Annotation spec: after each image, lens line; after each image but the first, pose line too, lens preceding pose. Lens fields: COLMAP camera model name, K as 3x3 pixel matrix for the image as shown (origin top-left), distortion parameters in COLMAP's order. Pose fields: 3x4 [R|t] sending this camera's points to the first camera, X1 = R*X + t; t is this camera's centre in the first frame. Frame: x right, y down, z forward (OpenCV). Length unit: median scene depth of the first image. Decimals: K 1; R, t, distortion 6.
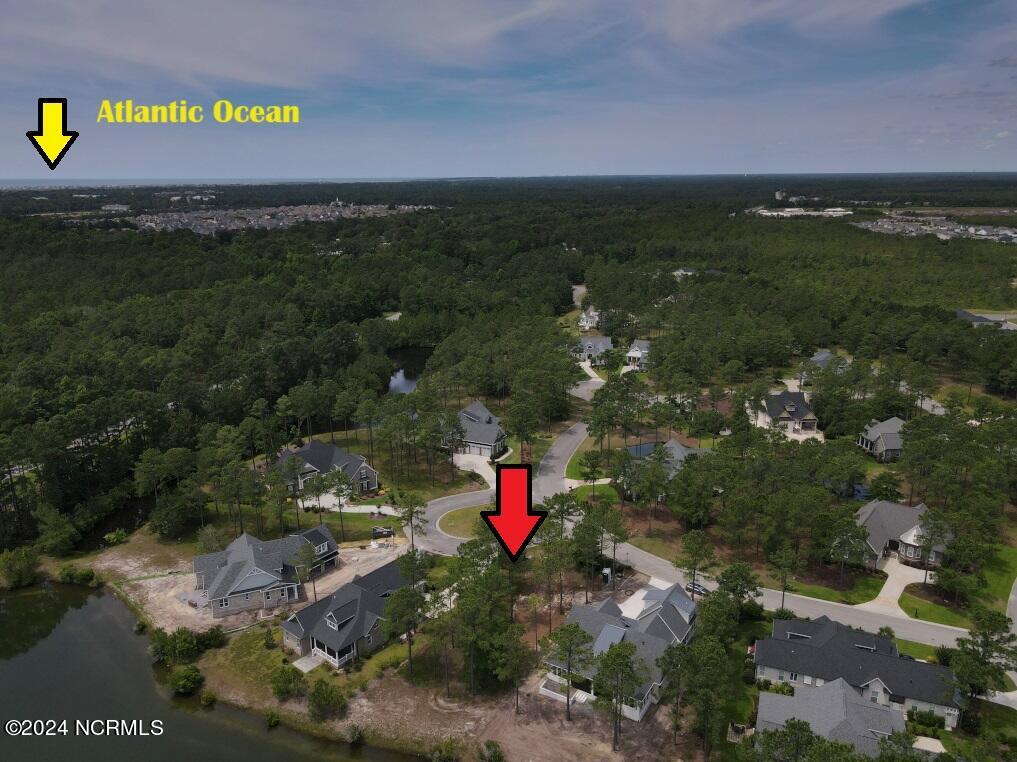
lens RADIAL K [[749.0, 0, 508.5], [0, 749.0, 381.0], [0, 0, 1]] dist [-0.003566, 0.043868]
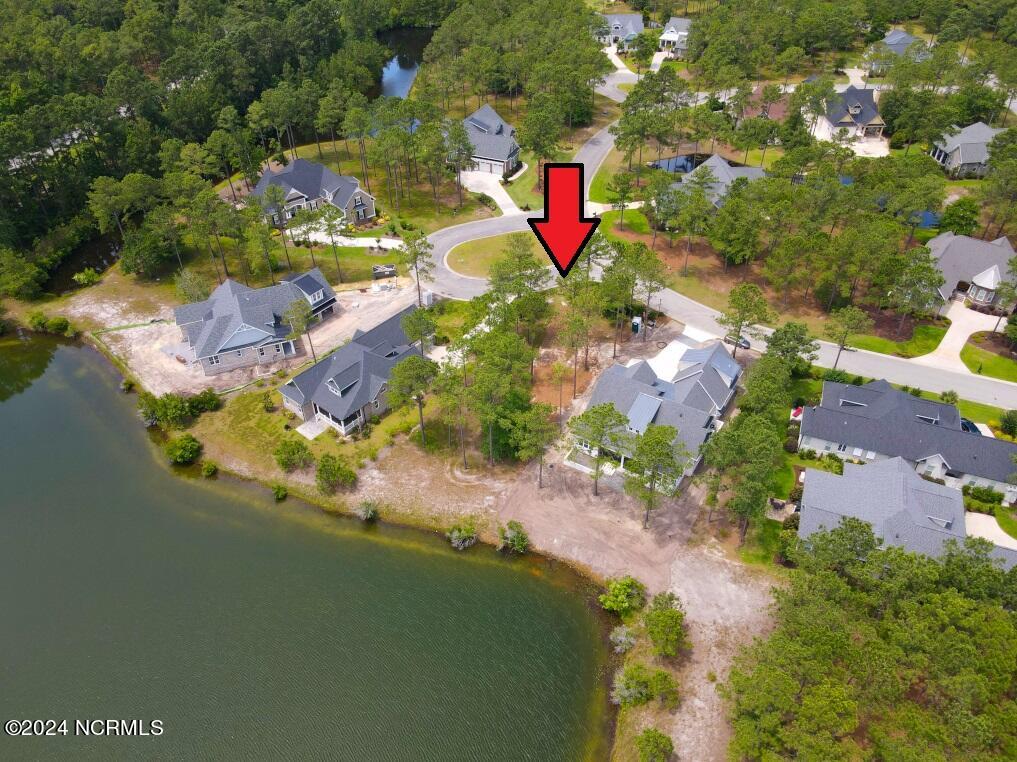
lens RADIAL K [[749.0, 0, 508.5], [0, 749.0, 381.0], [0, 0, 1]] dist [-0.003566, 0.043868]
pose [[0.999968, -0.001723, -0.007789, -0.014140], [0.004681, 0.917333, 0.398093, -0.033702], [0.006460, -0.398116, 0.917312, 0.136661]]
